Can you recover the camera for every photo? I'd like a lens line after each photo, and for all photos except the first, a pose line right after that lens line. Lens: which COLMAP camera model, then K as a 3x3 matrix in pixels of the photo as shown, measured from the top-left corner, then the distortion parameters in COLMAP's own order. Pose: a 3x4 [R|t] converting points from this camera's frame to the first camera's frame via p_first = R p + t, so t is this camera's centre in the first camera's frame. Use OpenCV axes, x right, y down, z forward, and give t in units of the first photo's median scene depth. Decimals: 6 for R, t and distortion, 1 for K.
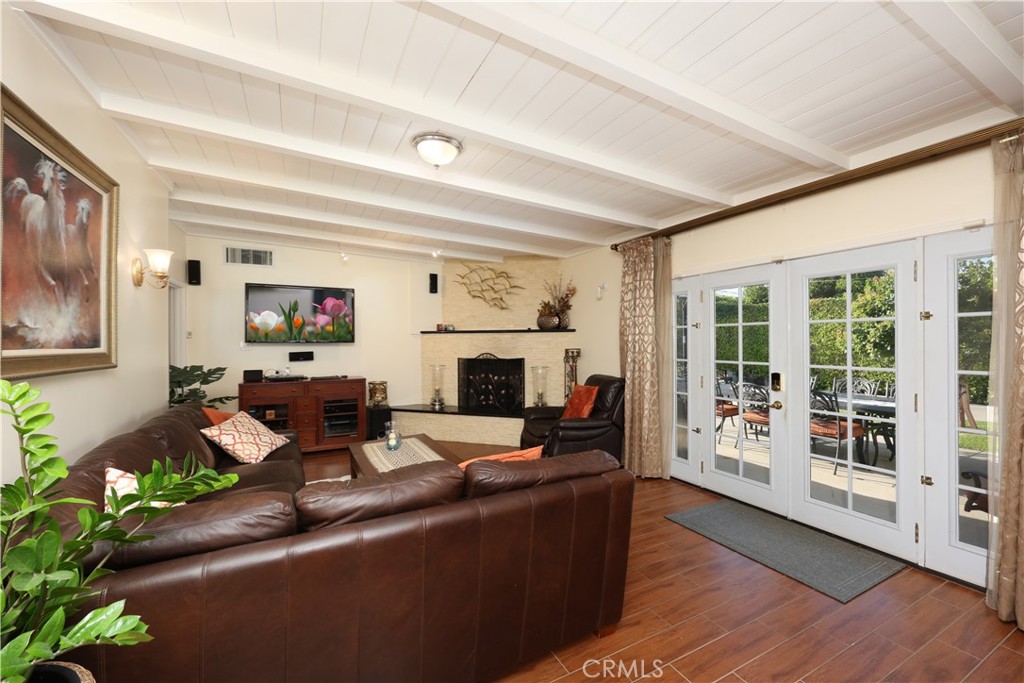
lens RADIAL K [[404.0, 0, 511.7], [0, 404.0, 338.7], [0, 0, 1]] dist [-0.000578, 0.000030]
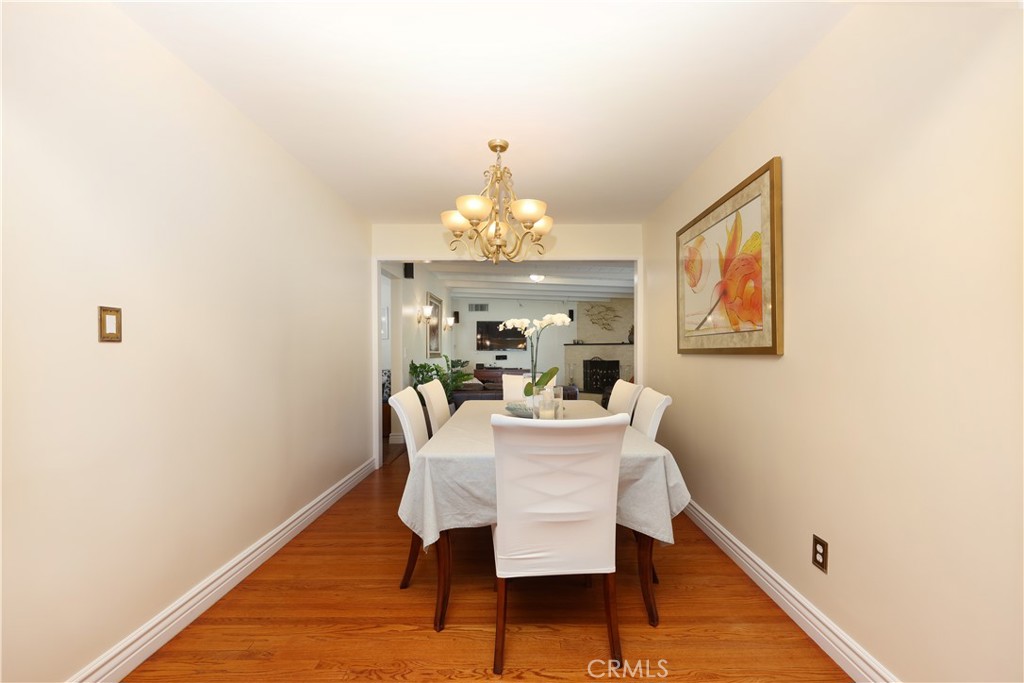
lens RADIAL K [[402.8, 0, 520.1], [0, 402.8, 348.6], [0, 0, 1]] dist [-0.000321, -0.000017]
pose [[0.889069, 0.002813, -0.457765, 0.438606], [-0.002635, 0.999996, 0.001029, -0.000366], [0.457766, 0.000291, 0.889072, -0.666122]]
